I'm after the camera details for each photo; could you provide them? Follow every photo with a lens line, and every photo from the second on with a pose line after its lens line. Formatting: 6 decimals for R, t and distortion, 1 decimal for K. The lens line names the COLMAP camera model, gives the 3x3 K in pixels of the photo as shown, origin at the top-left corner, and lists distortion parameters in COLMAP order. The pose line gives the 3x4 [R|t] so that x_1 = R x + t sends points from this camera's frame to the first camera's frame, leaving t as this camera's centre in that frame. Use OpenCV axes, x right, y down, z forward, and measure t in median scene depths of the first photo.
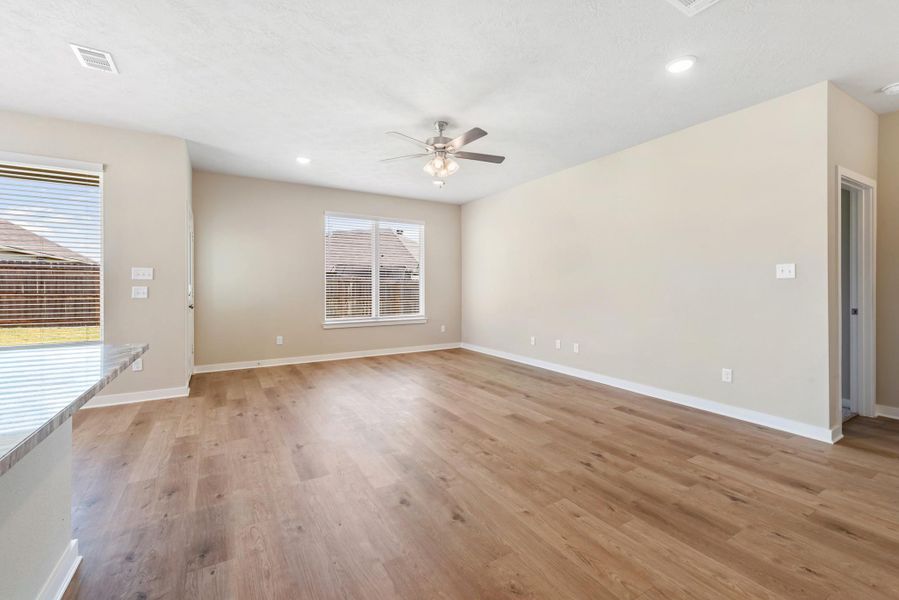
lens RADIAL K [[380.3, 0, 451.3], [0, 380.3, 289.0], [0, 0, 1]] dist [0.004037, -0.000381]
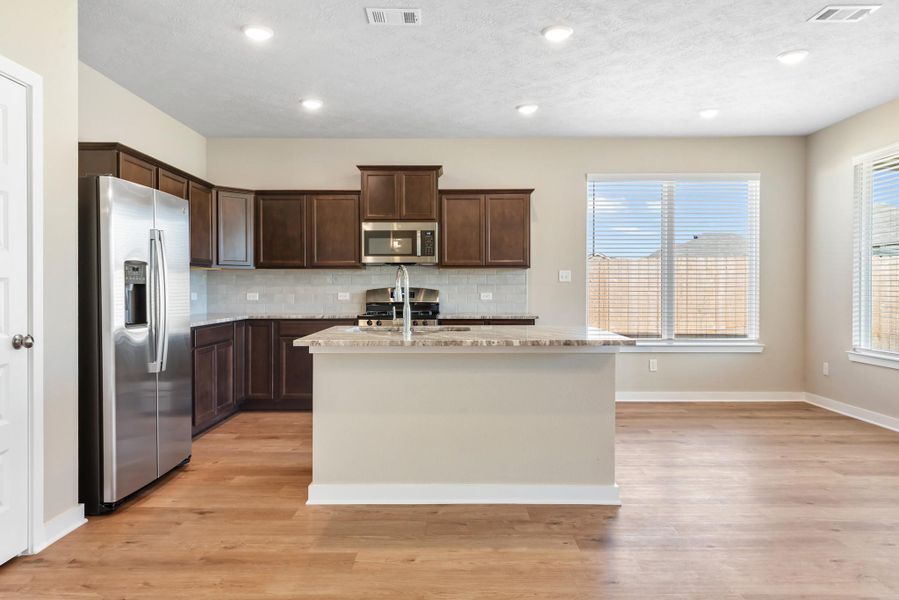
lens RADIAL K [[594.2, 0, 447.0], [0, 594.2, 289.7], [0, 0, 1]] dist [0.011830, -0.002798]
pose [[-0.527102, 0.002781, -0.849798, 0.669031], [-0.005955, 0.999958, 0.006967, -0.005660], [0.849781, 0.008733, -0.527063, 1.043220]]
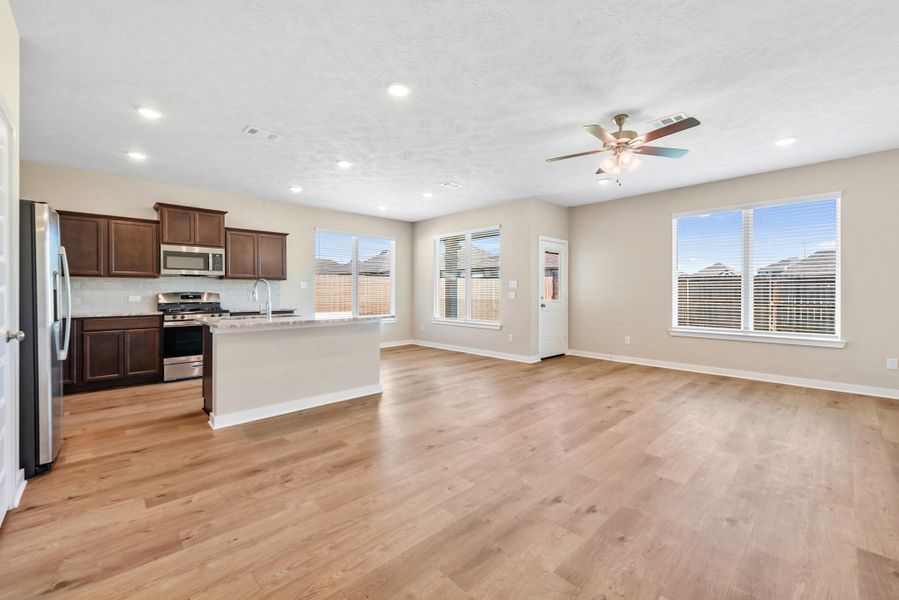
lens RADIAL K [[374.5, 0, 450.1], [0, 374.5, 287.8], [0, 0, 1]] dist [0.003569, -0.000088]
pose [[0.213908, -0.010848, -0.976794, 1.178820], [-0.006574, 0.999900, -0.012544, -0.002719], [0.976832, 0.009104, 0.213815, 0.607057]]
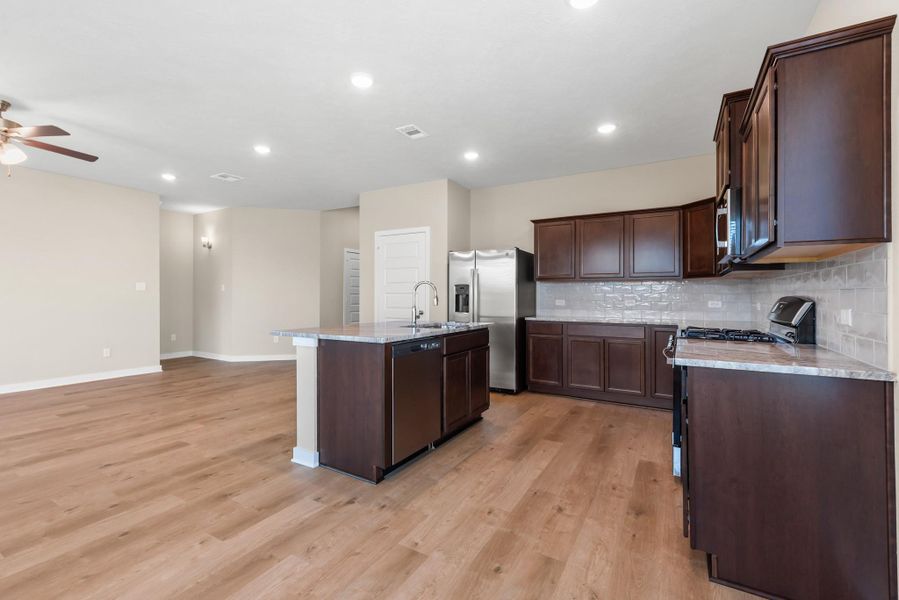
lens RADIAL K [[403.8, 0, 424.3], [0, 403.8, 291.4], [0, 0, 1]] dist [0.003741, -0.000667]
pose [[-0.450046, 0.008207, 0.892968, -1.884781], [0.003939, 0.999966, -0.007205, -0.004803], [-0.892997, 0.000274, -0.450063, 0.861837]]
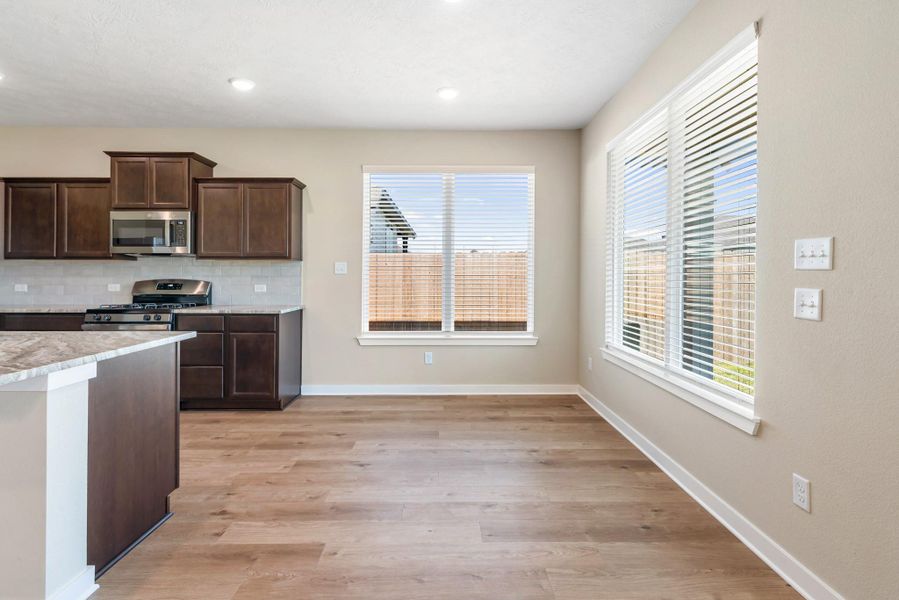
lens RADIAL K [[428.3, 0, 450.1], [0, 428.3, 274.4], [0, 0, 1]] dist [0.004784, -0.000452]
pose [[-0.510792, -0.004758, -0.859691, -0.429008], [-0.009283, 0.999957, -0.000018, -0.026207], [0.859654, 0.007971, -0.510815, 1.459330]]
